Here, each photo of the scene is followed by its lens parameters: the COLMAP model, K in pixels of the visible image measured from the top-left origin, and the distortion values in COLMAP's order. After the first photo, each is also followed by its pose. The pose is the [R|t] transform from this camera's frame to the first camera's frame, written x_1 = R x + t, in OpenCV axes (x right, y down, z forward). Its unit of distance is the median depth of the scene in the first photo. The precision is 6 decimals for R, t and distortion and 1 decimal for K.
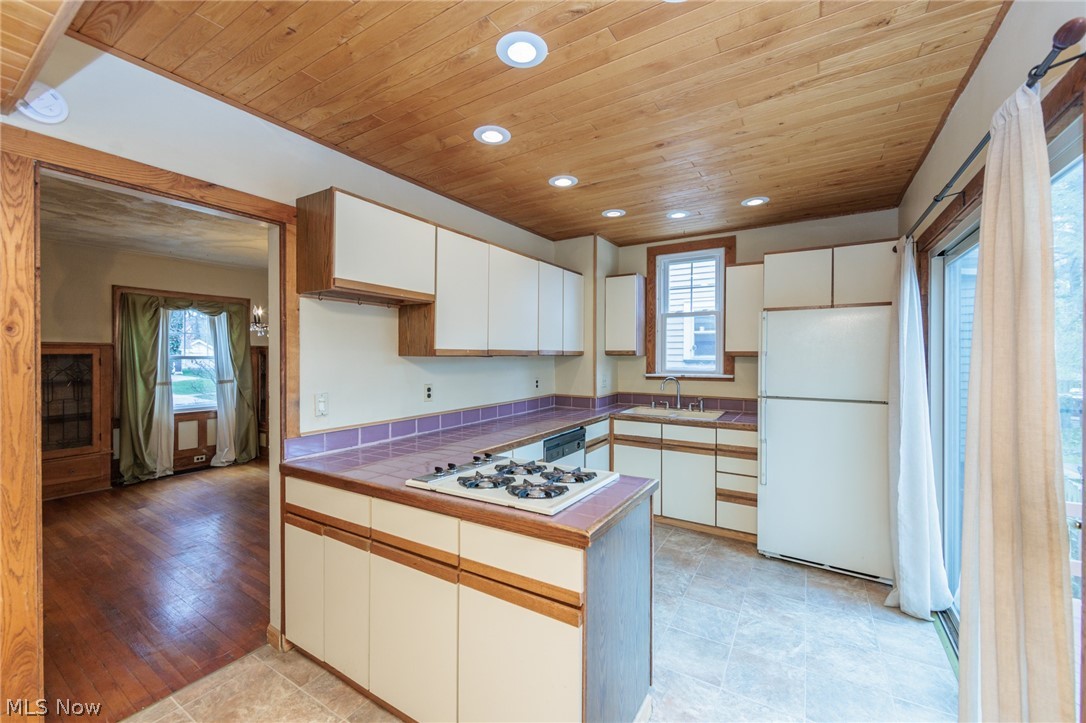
lens RADIAL K [[428.4, 0, 539.2], [0, 428.4, 357.4], [0, 0, 1]] dist [-0.001665, -0.000039]
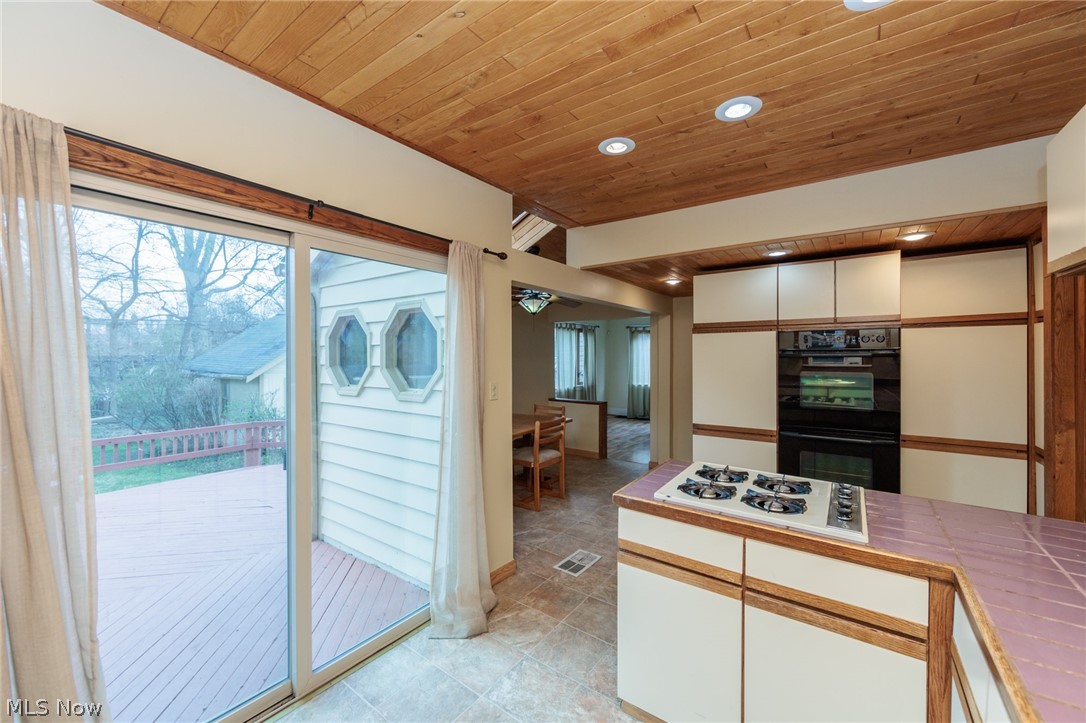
lens RADIAL K [[428.4, 0, 539.2], [0, 428.4, 357.4], [0, 0, 1]] dist [-0.001665, -0.000039]
pose [[-0.997347, -0.002169, 0.072760, 0.178004], [-0.001528, 0.999959, 0.008870, -0.014348], [-0.072776, 0.008735, -0.997310, 0.934216]]
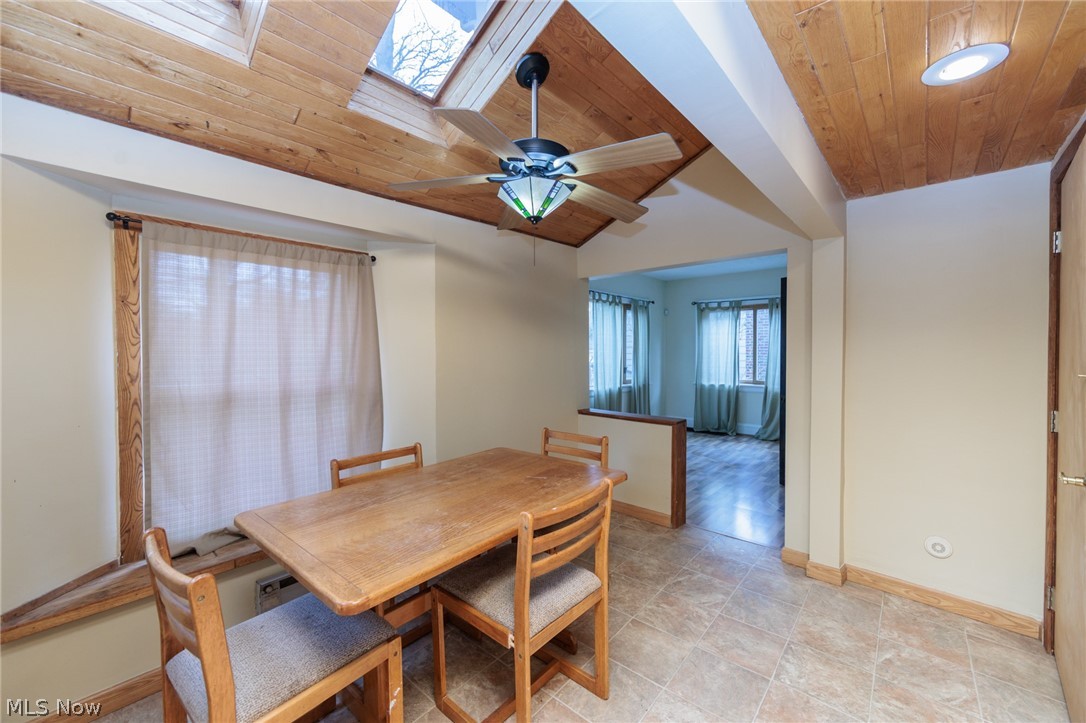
lens RADIAL K [[428.4, 0, 539.2], [0, 428.4, 357.4], [0, 0, 1]] dist [-0.001665, -0.000039]
pose [[-0.986792, -0.003265, 0.161962, 0.193963], [-0.000470, 0.999850, 0.017288, 0.027402], [-0.161994, 0.016983, -0.986646, 0.209181]]
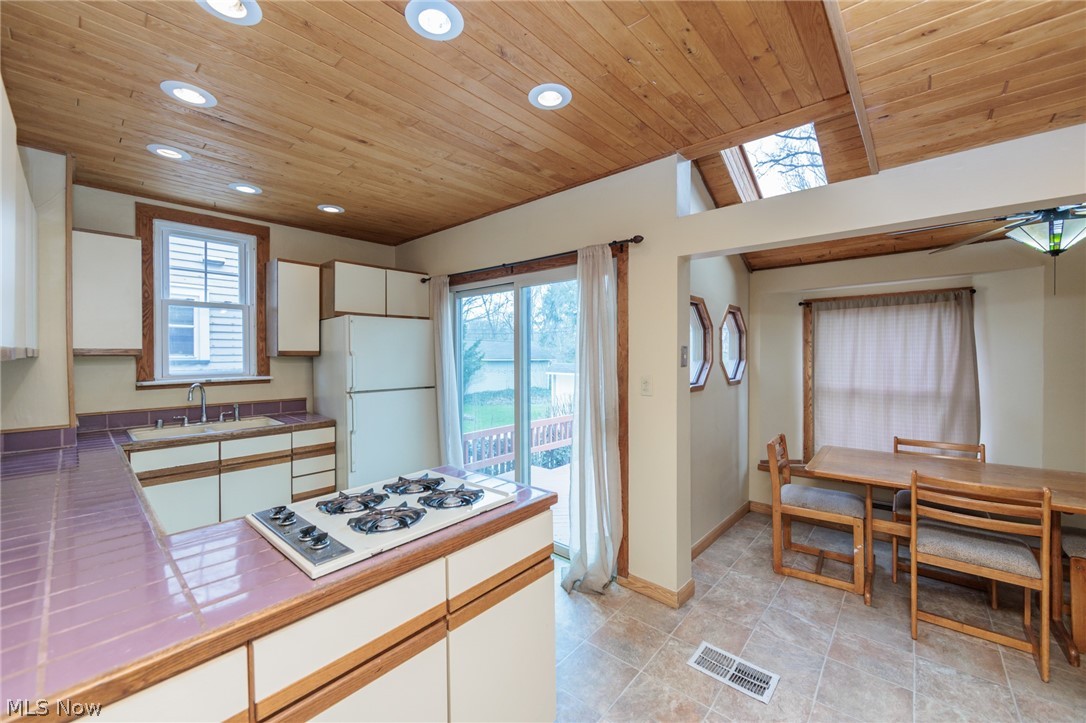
lens RADIAL K [[428.4, 0, 539.2], [0, 428.4, 357.4], [0, 0, 1]] dist [-0.001665, -0.000039]
pose [[0.171302, -0.014714, 0.985109, -0.379253], [0.008886, 0.999871, 0.013390, -0.006872], [-0.985178, 0.006460, 0.171411, 0.265927]]
